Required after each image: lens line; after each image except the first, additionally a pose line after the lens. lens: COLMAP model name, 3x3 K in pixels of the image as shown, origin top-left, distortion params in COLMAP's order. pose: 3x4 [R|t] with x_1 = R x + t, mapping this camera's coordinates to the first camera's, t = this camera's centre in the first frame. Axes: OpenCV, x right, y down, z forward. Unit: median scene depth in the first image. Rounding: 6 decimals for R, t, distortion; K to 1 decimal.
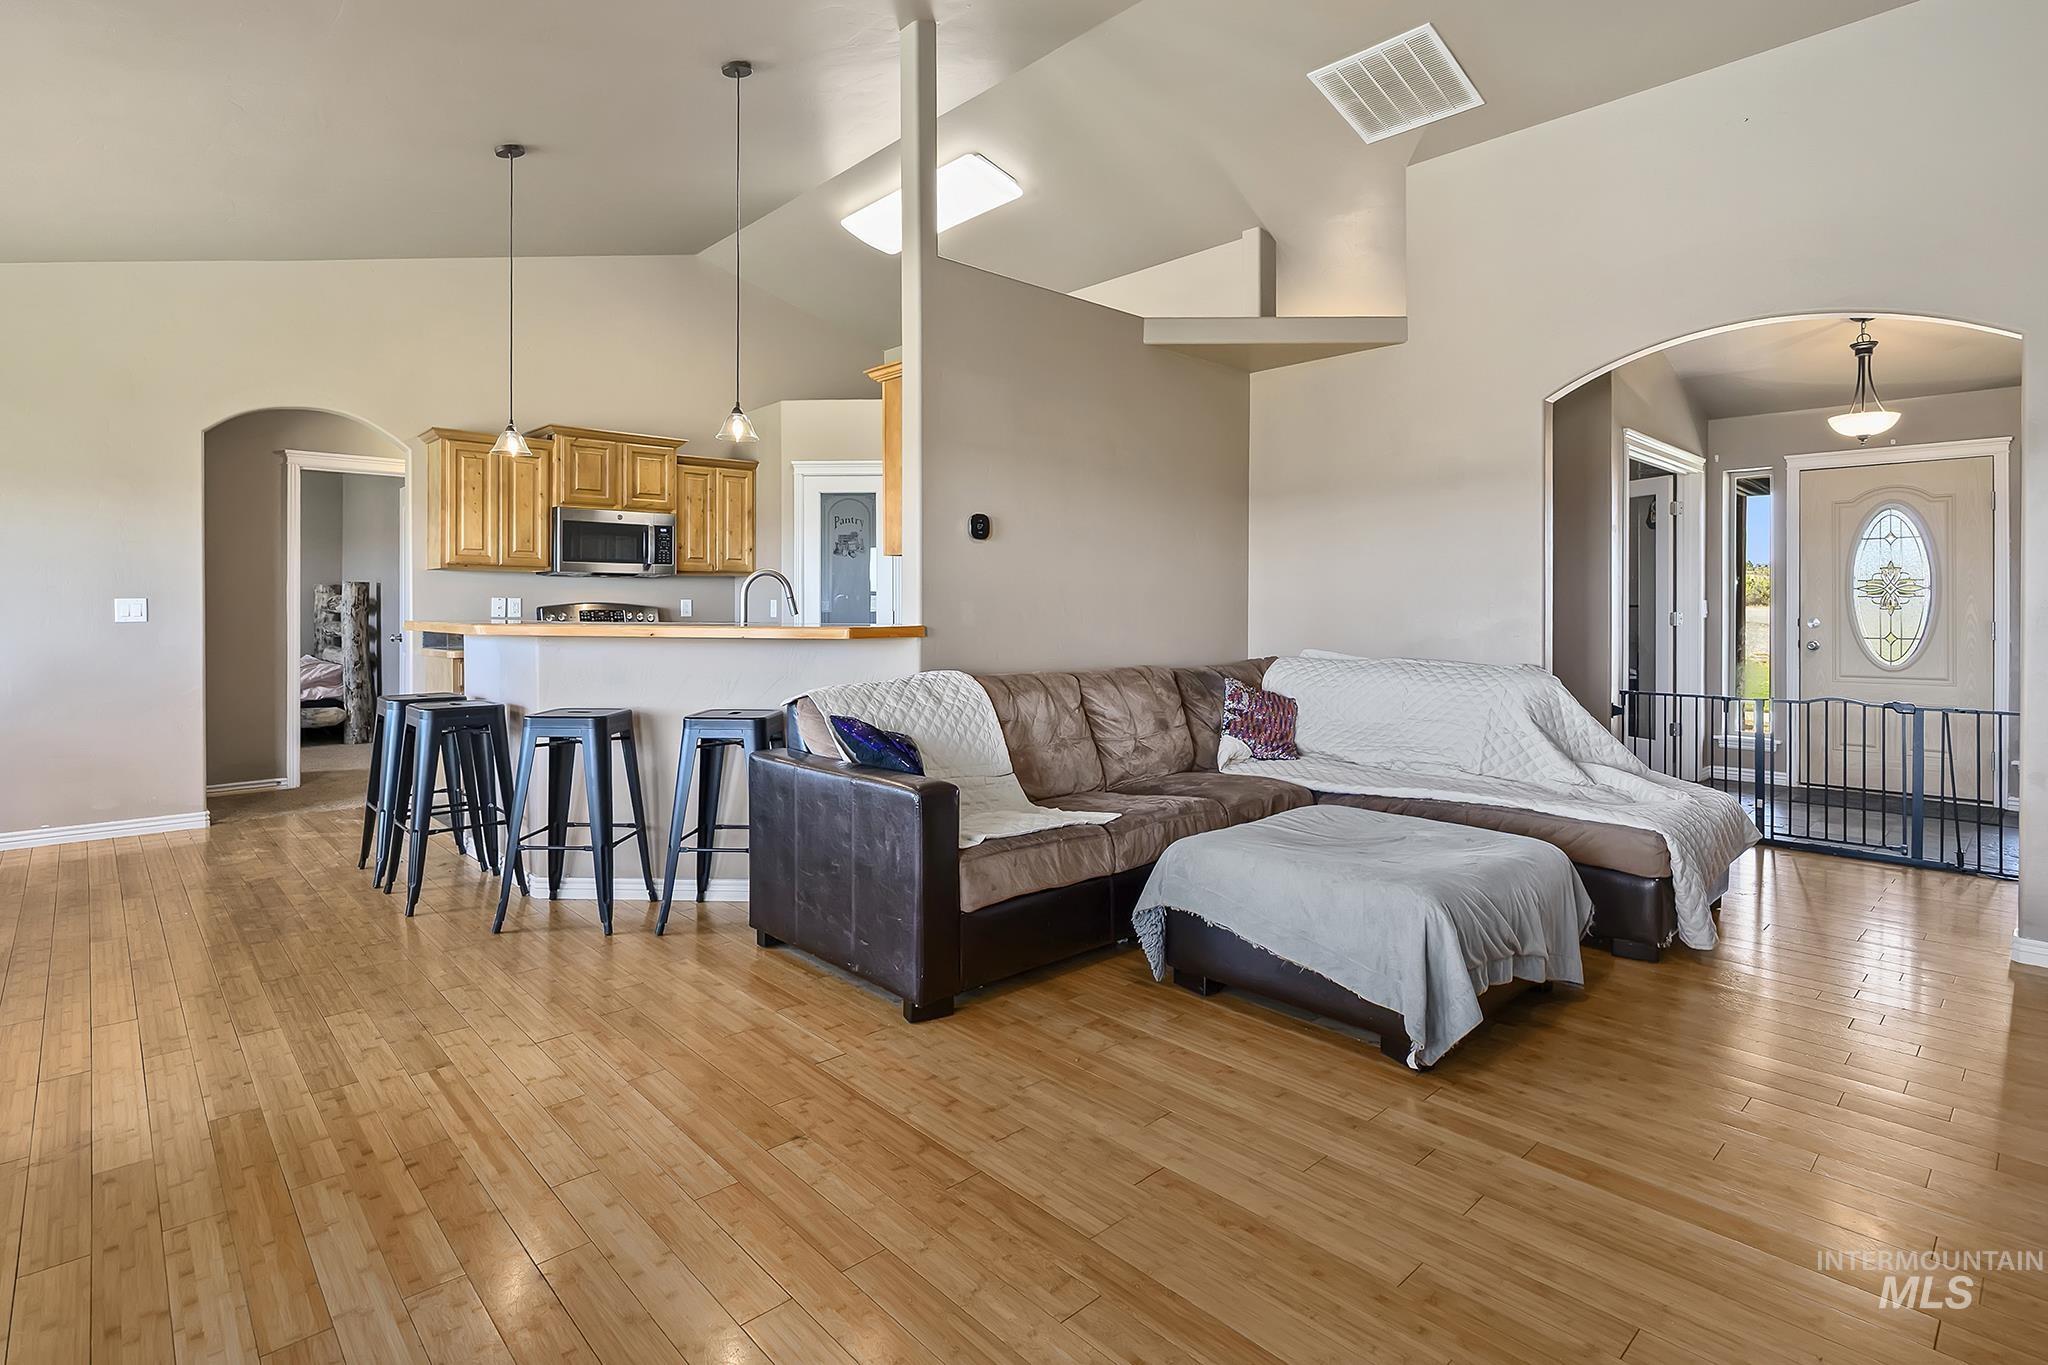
lens RADIAL K [[990.4, 0, 1022.7], [0, 990.4, 608.7], [0, 0, 1]] dist [-0.003258, -0.000822]
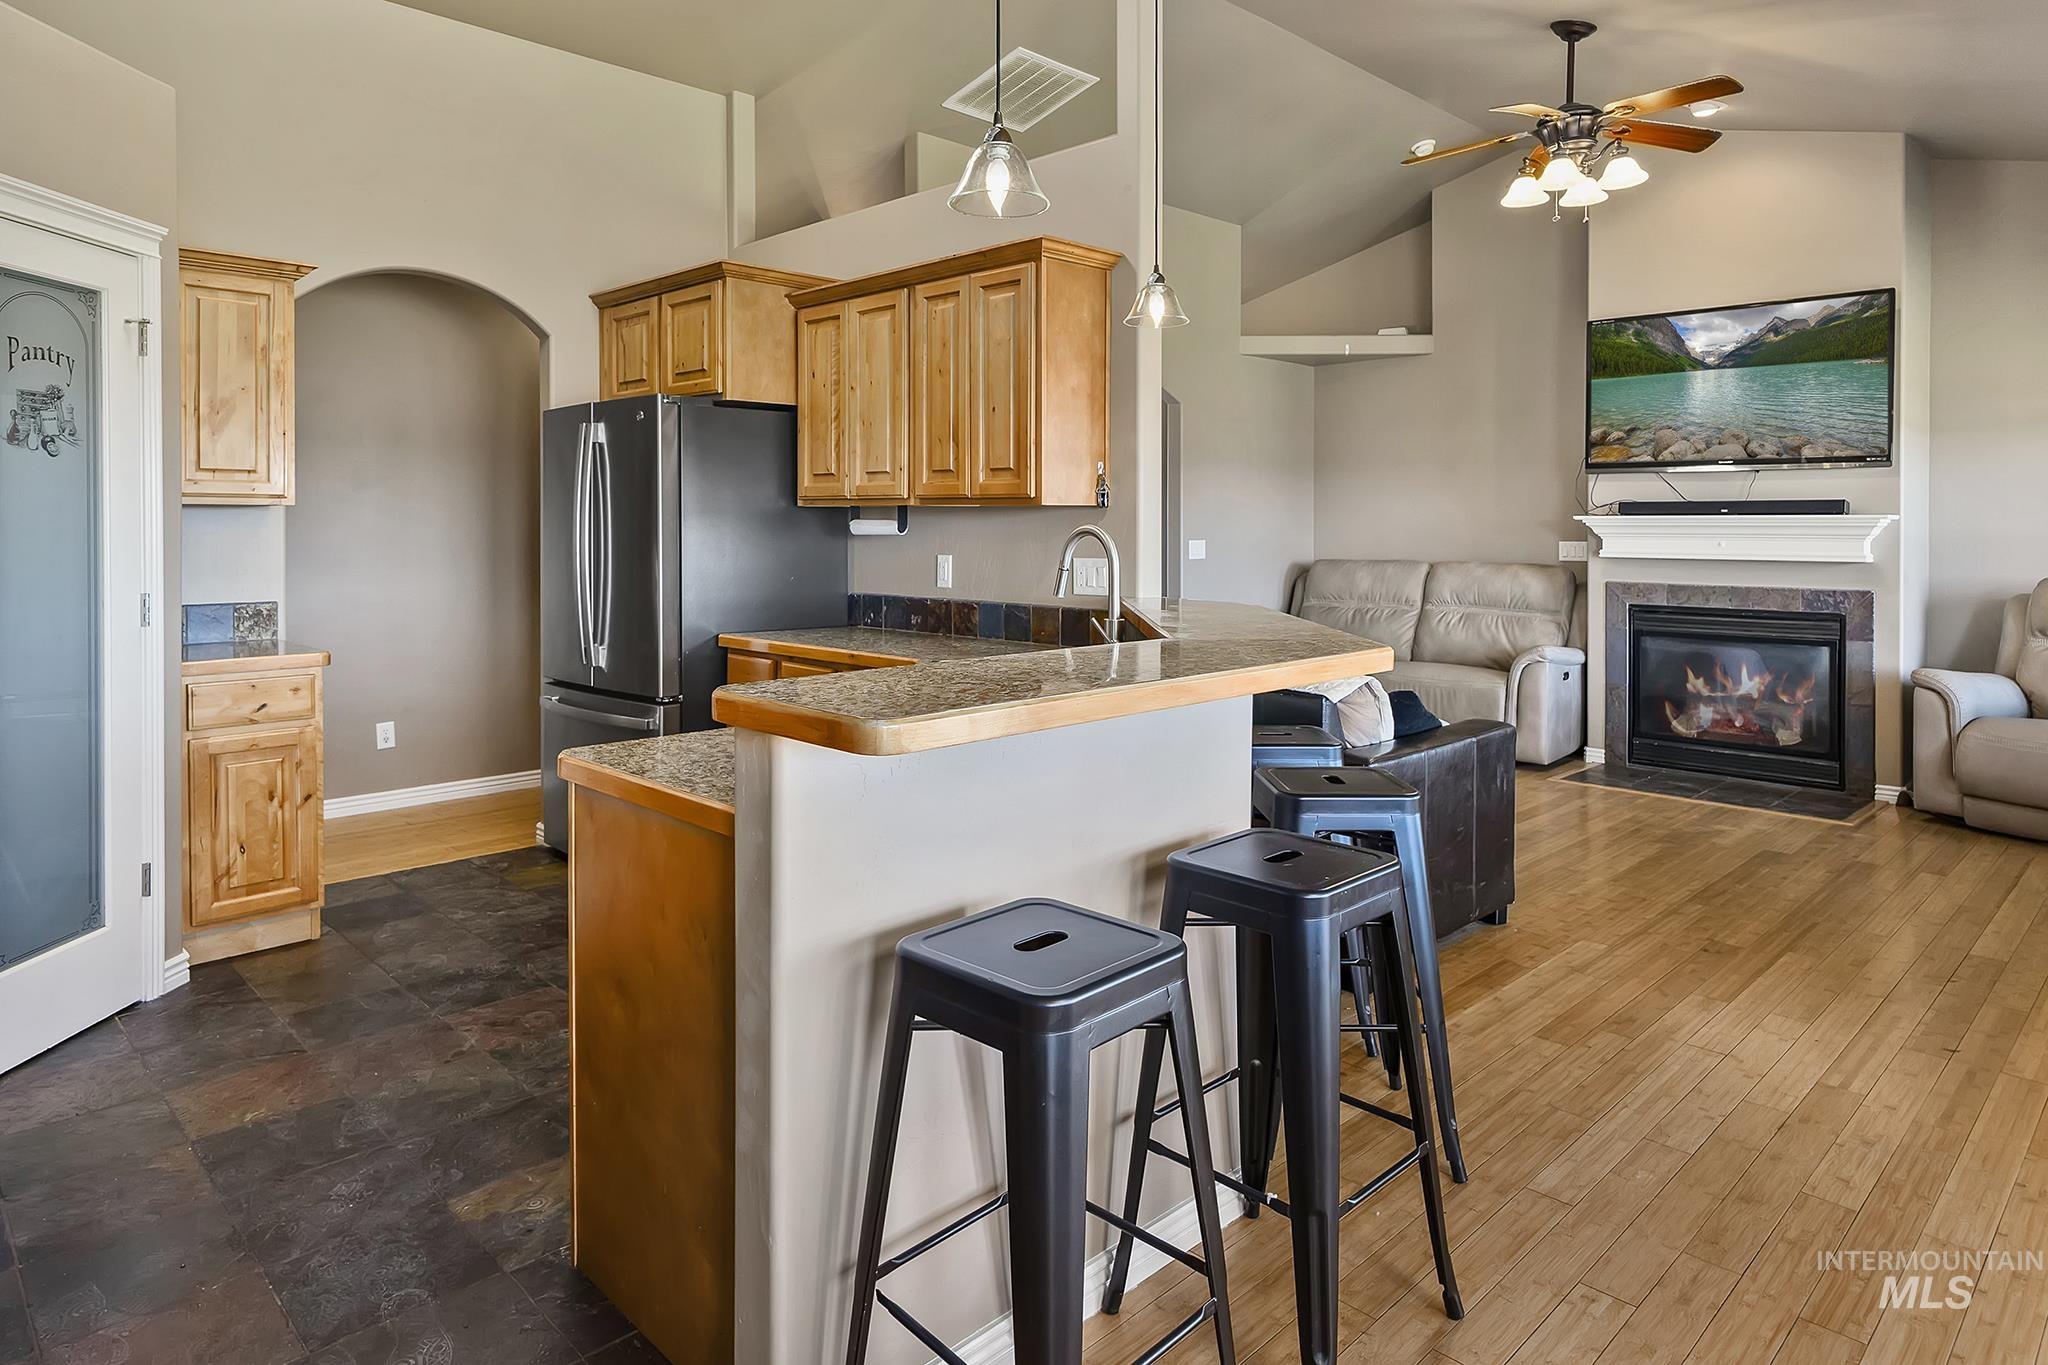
lens RADIAL K [[1214.4, 0, 994.4], [0, 1214.4, 529.0], [0, 0, 1]] dist [-0.001448, 0.001972]
pose [[-0.006676, -0.006180, 0.999959, -1.632225], [0.003851, 0.999973, 0.006206, -0.067008], [-0.999970, 0.003892, -0.006652, 1.698355]]
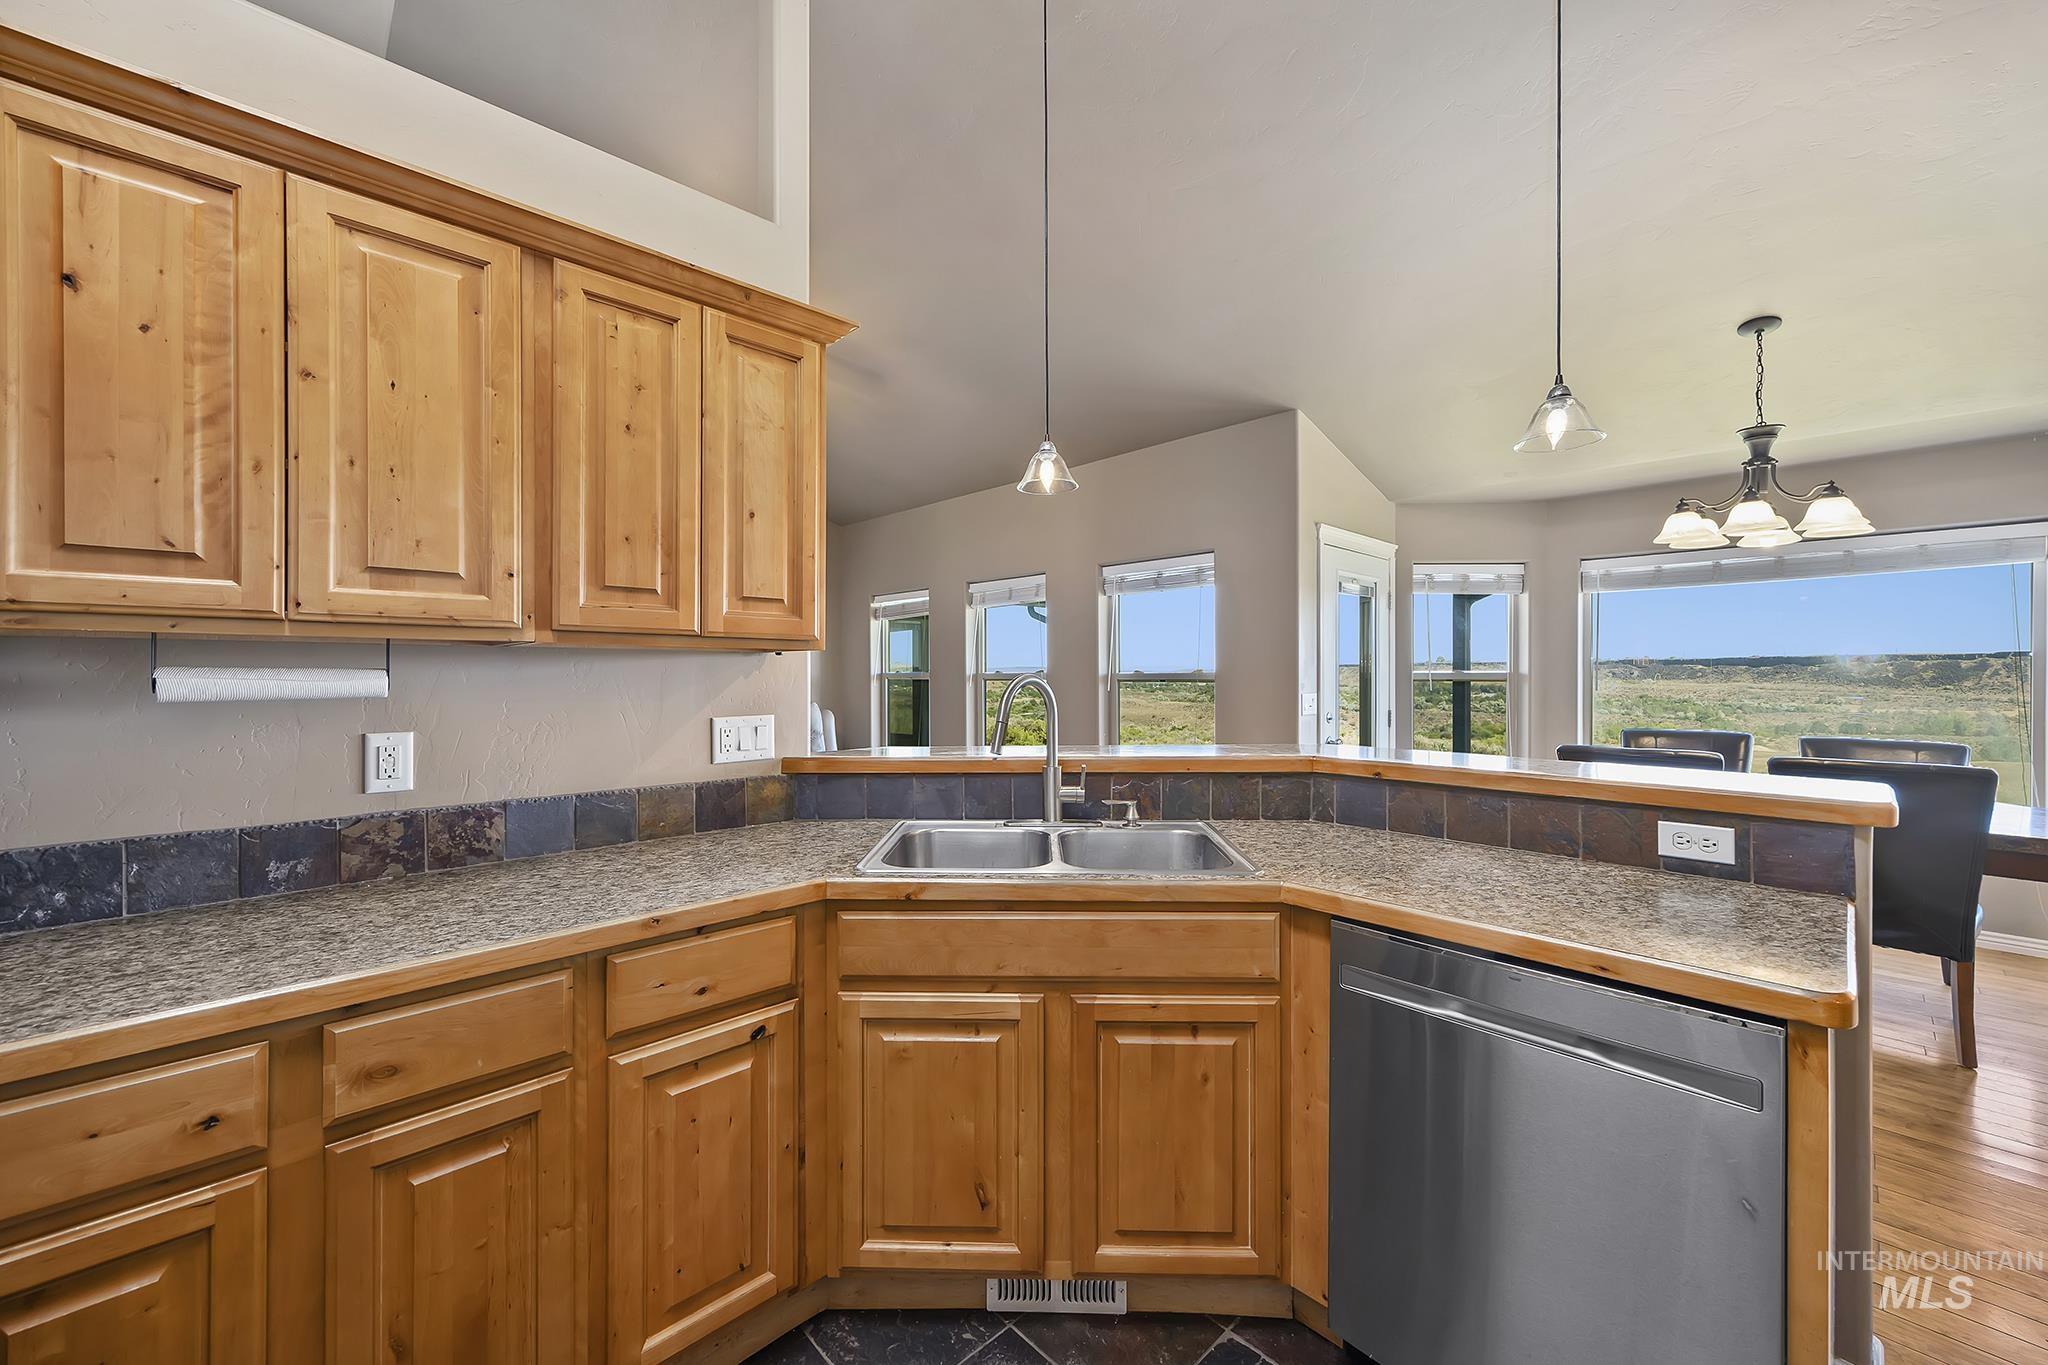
lens RADIAL K [[782.5, 0, 1024.2], [0, 782.5, 674.6], [0, 0, 1]] dist [0.003626, -0.000098]
pose [[-0.999997, 0.001601, -0.002003, -0.396950], [0.001587, 0.999976, 0.006745, -0.068375], [0.002014, 0.006742, -0.999975, 2.372287]]
